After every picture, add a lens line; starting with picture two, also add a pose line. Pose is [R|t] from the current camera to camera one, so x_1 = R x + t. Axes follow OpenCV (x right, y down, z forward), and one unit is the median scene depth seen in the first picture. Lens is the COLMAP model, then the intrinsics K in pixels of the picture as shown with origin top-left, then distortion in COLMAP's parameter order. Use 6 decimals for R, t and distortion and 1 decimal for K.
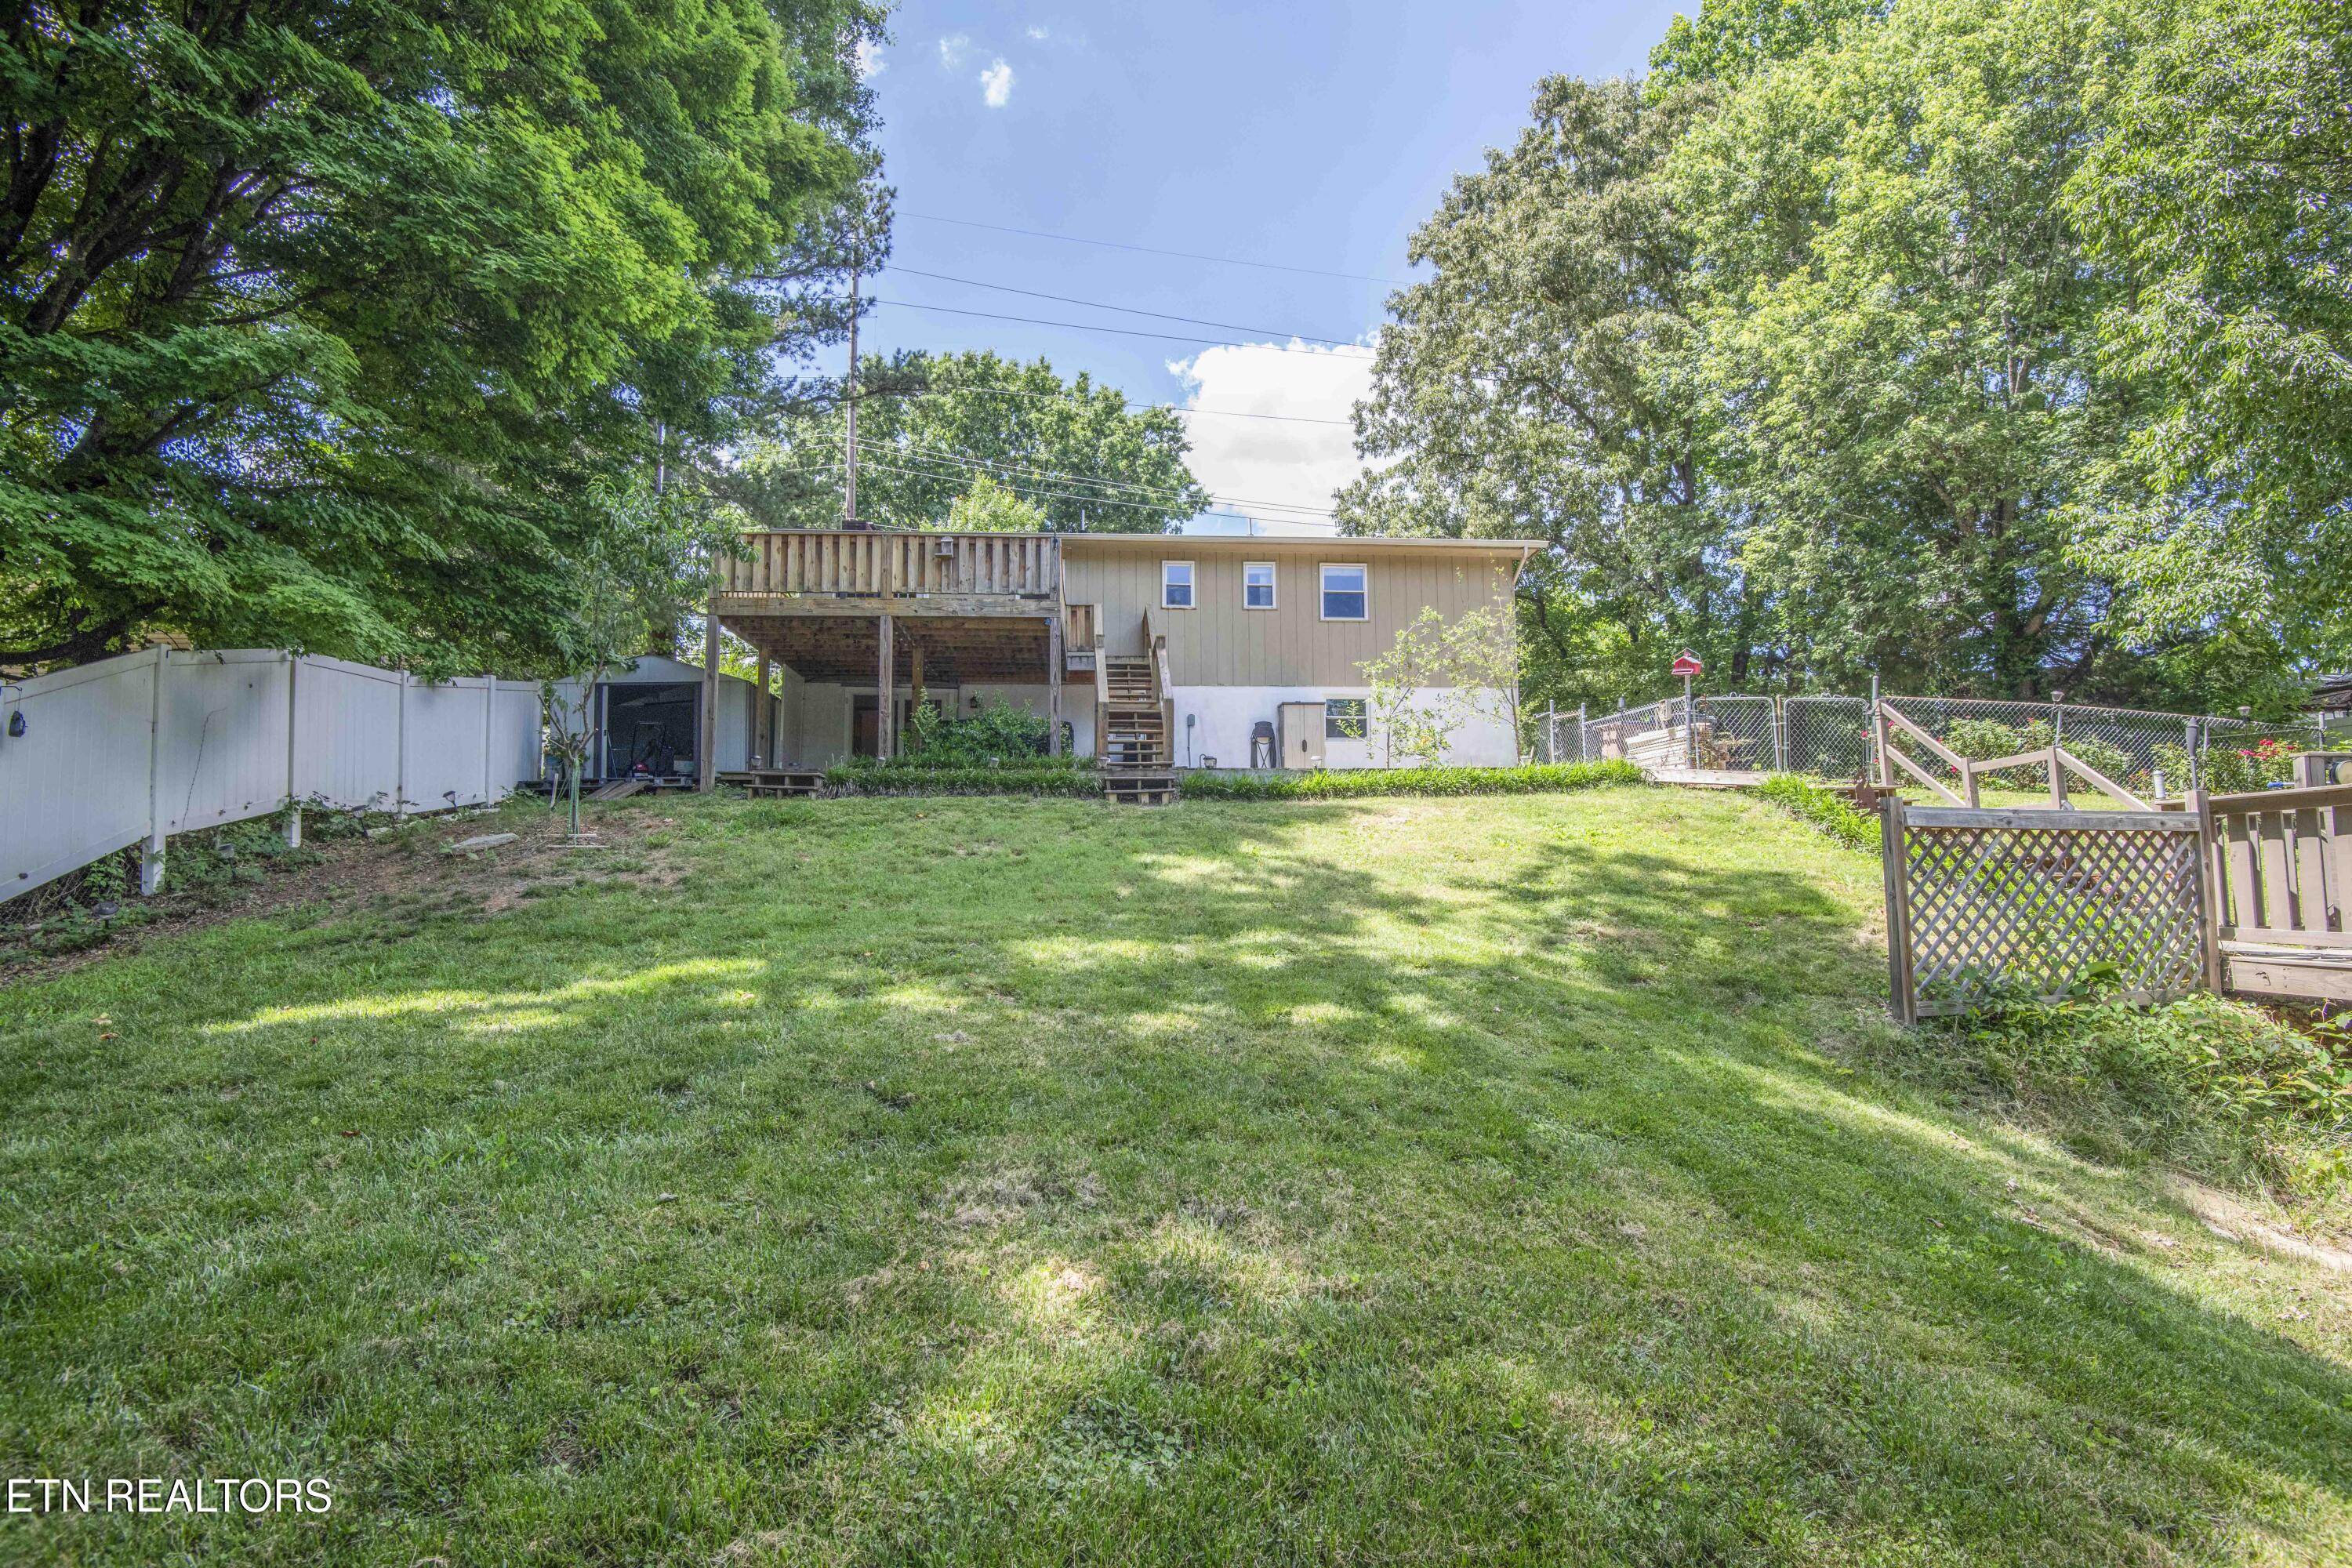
lens RADIAL K [[1091.3, 0, 1184.9], [0, 1091.3, 785.7], [0, 0, 1]] dist [-0.000891, -0.026240]
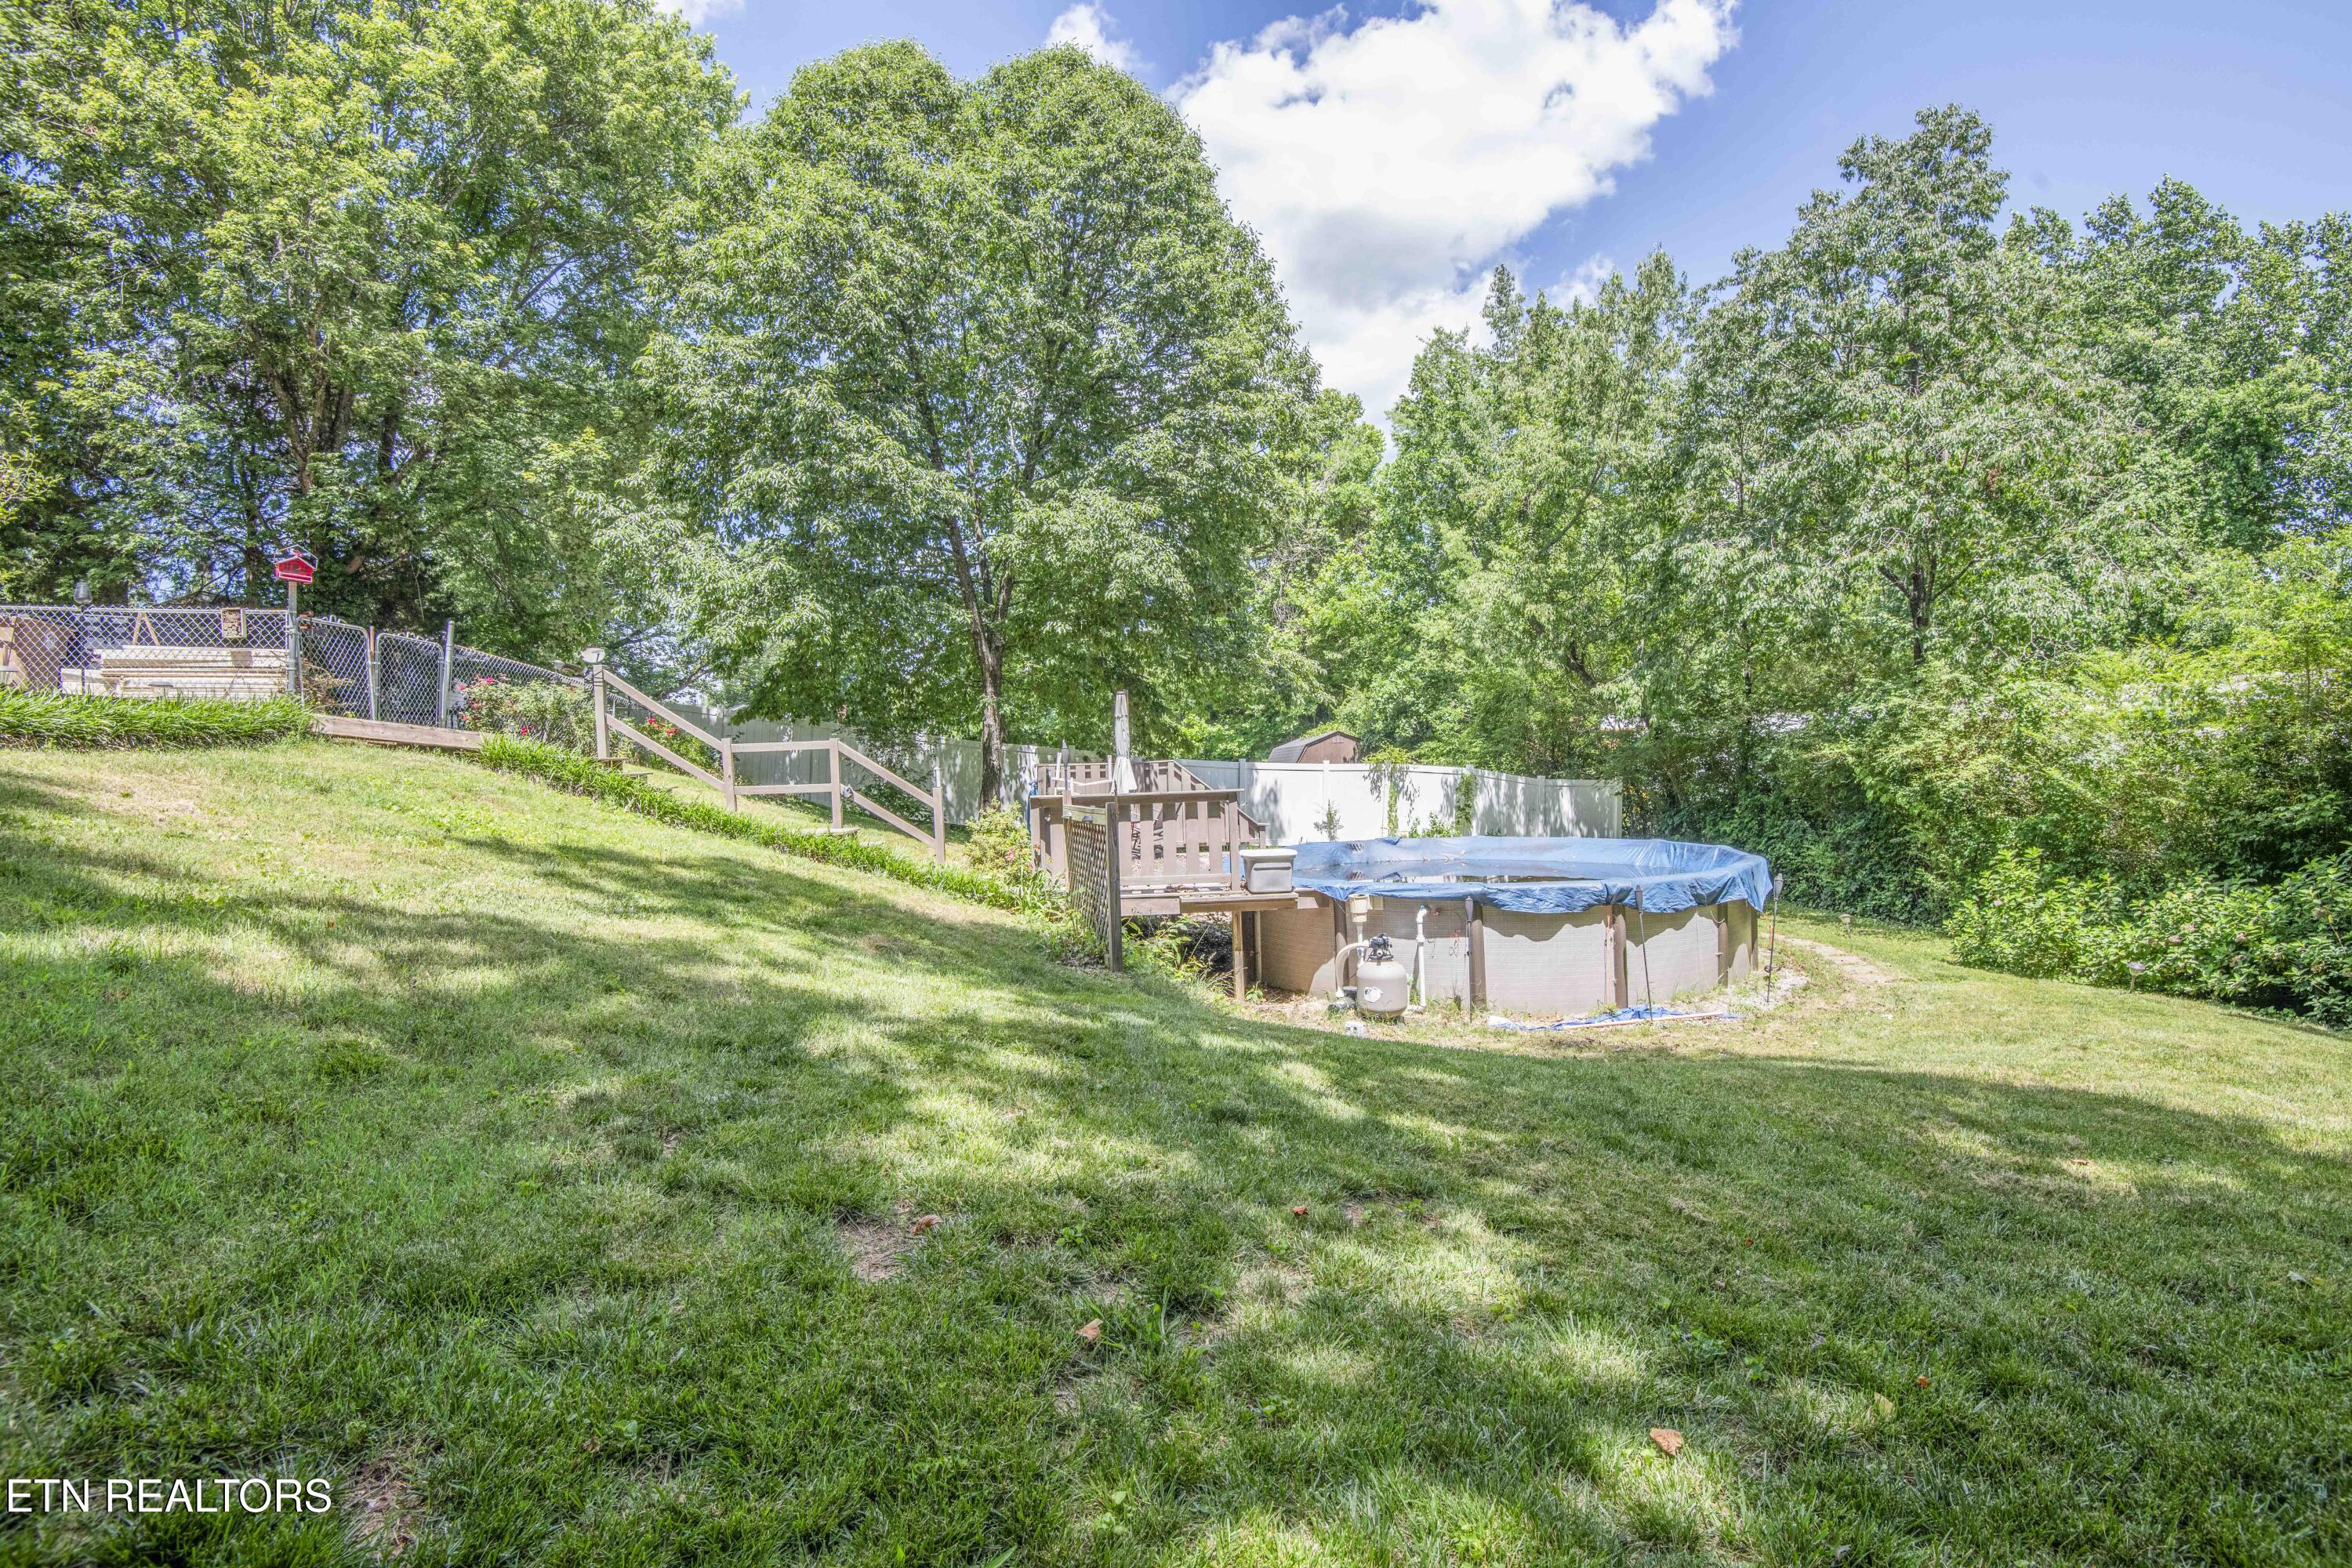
lens RADIAL K [[1091.3, 0, 1184.9], [0, 1091.3, 785.7], [0, 0, 1]] dist [-0.000891, -0.026240]
pose [[-0.074873, 0.001244, 0.997192, -0.237449], [-0.061725, 0.998076, -0.005880, -0.000250], [-0.995281, -0.061991, -0.074652, 0.394235]]
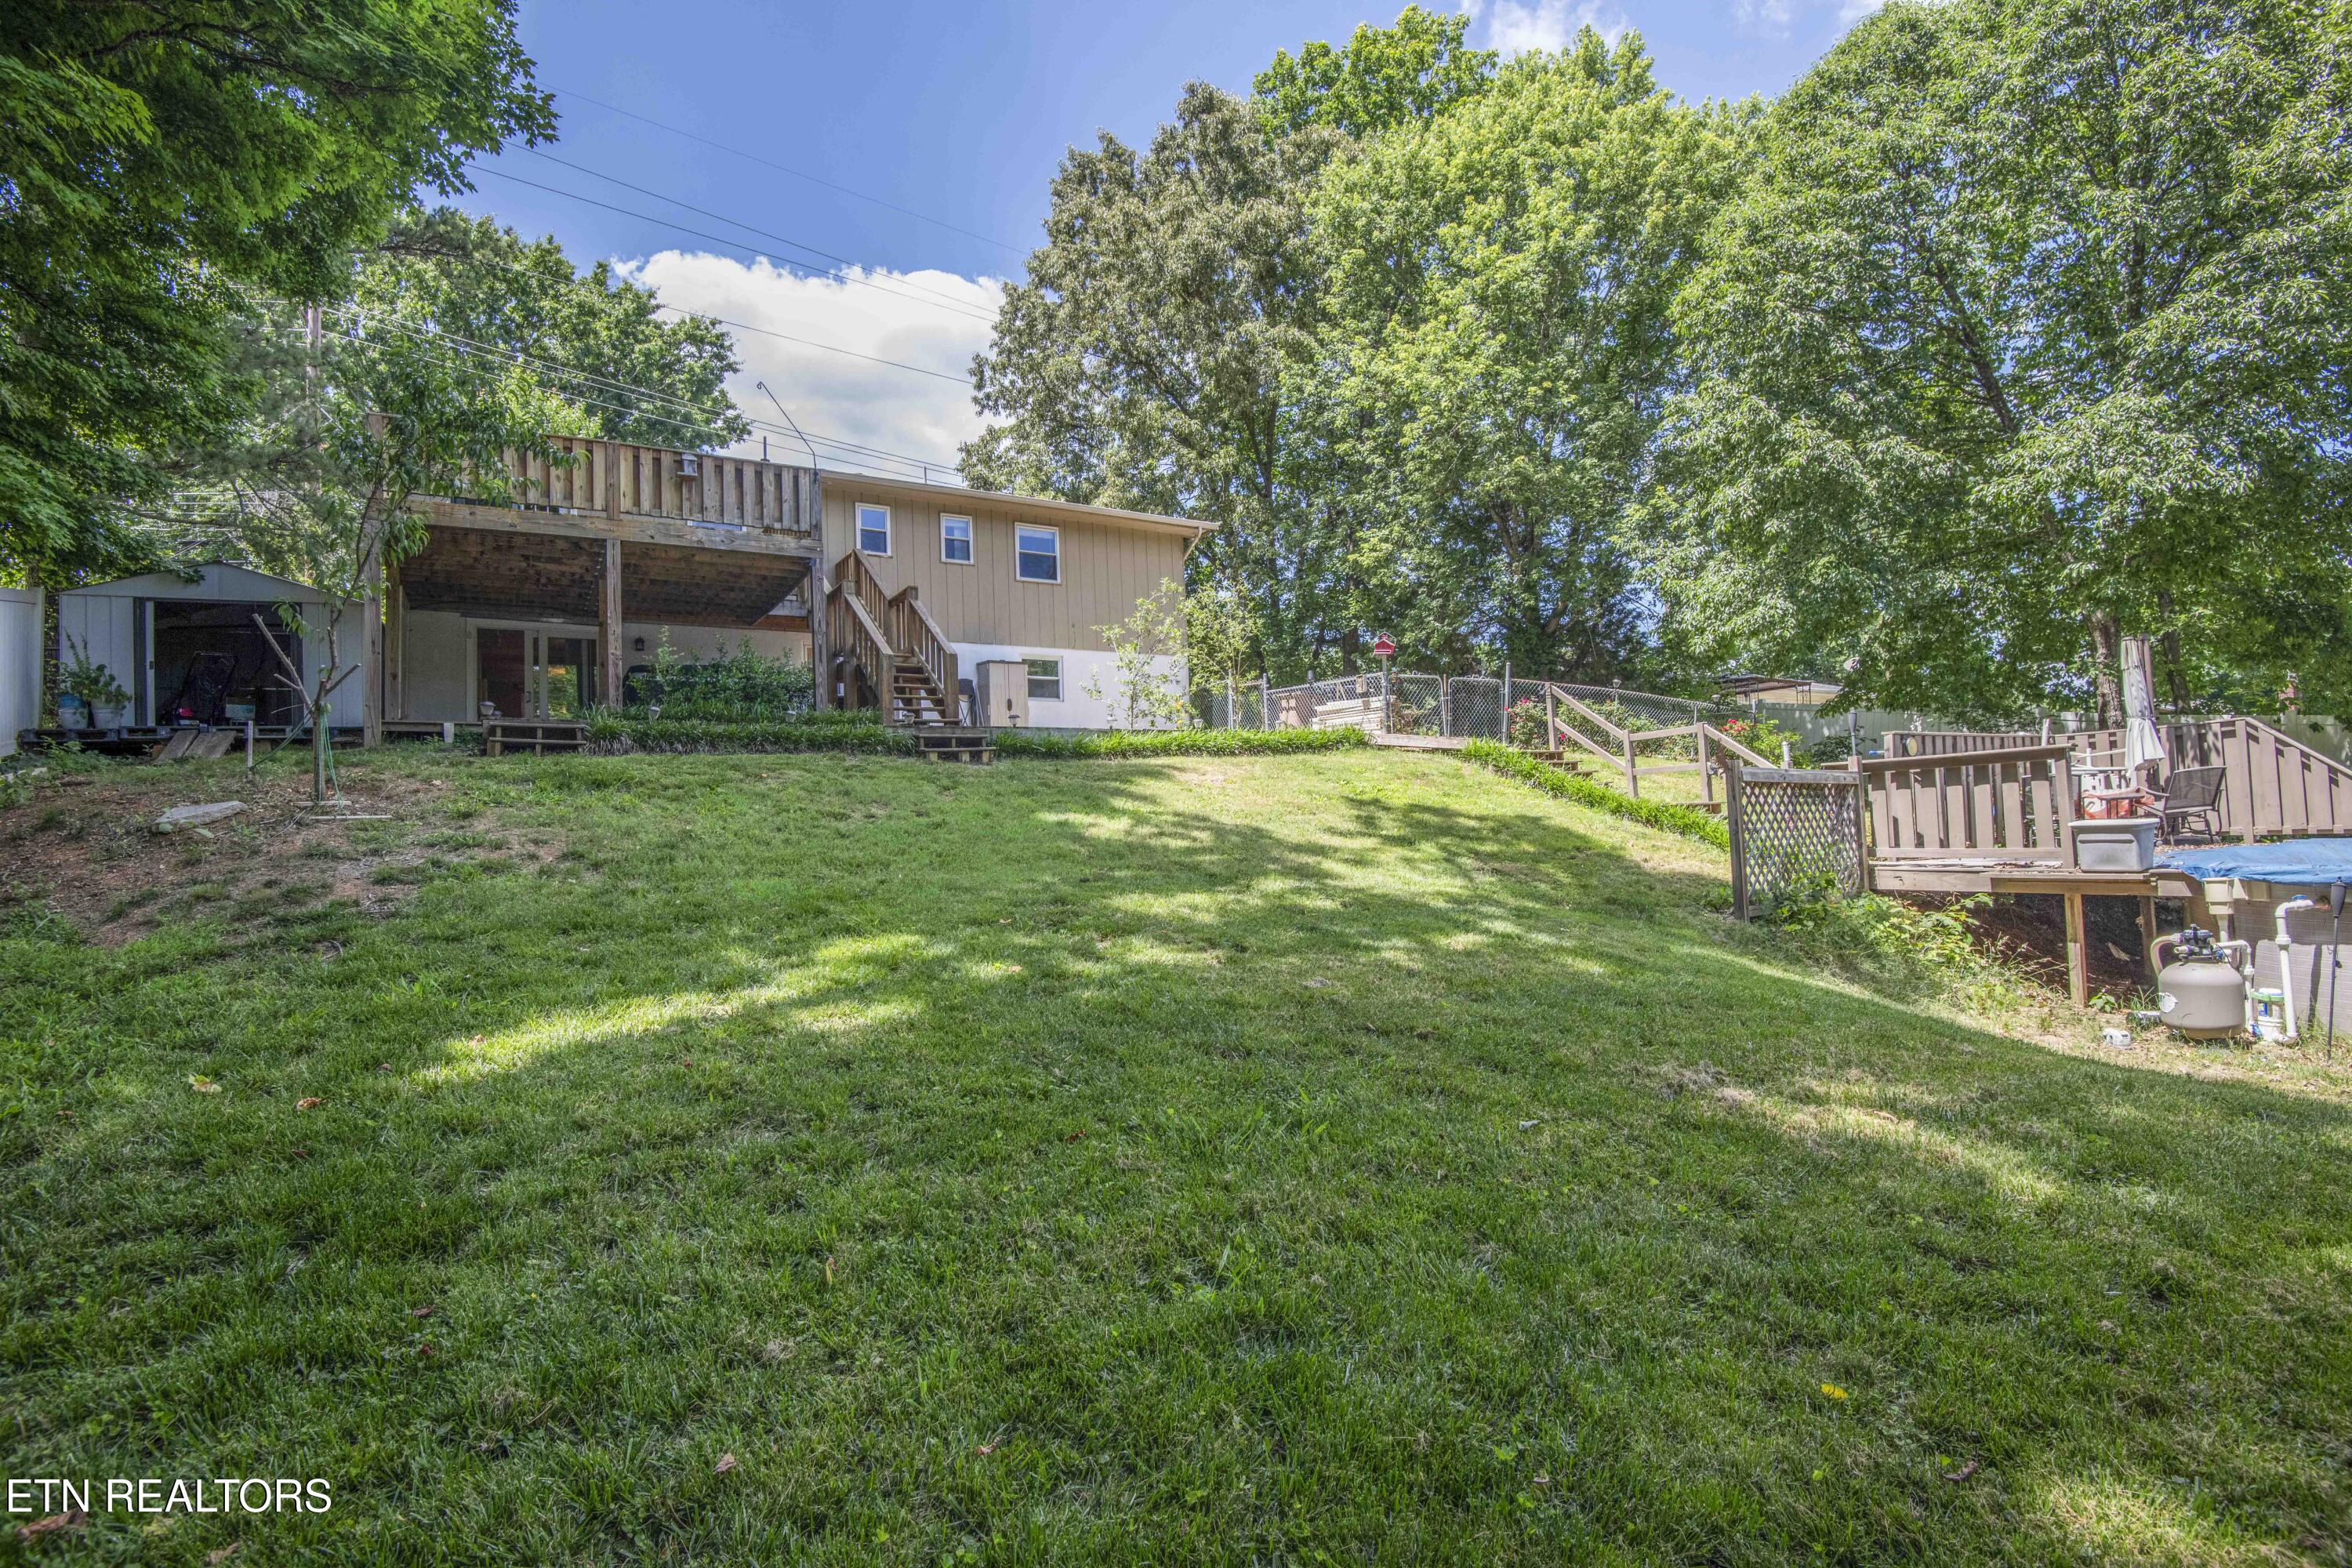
lens RADIAL K [[1090.1, 0, 1180.1], [0, 1090.1, 791.3], [0, 0, 1]] dist [-0.000227, -0.032673]
pose [[0.890041, -0.009467, 0.455782, -0.234539], [-0.010473, 0.999096, 0.041203, 0.000142], [-0.455760, -0.041446, 0.889137, 0.036083]]
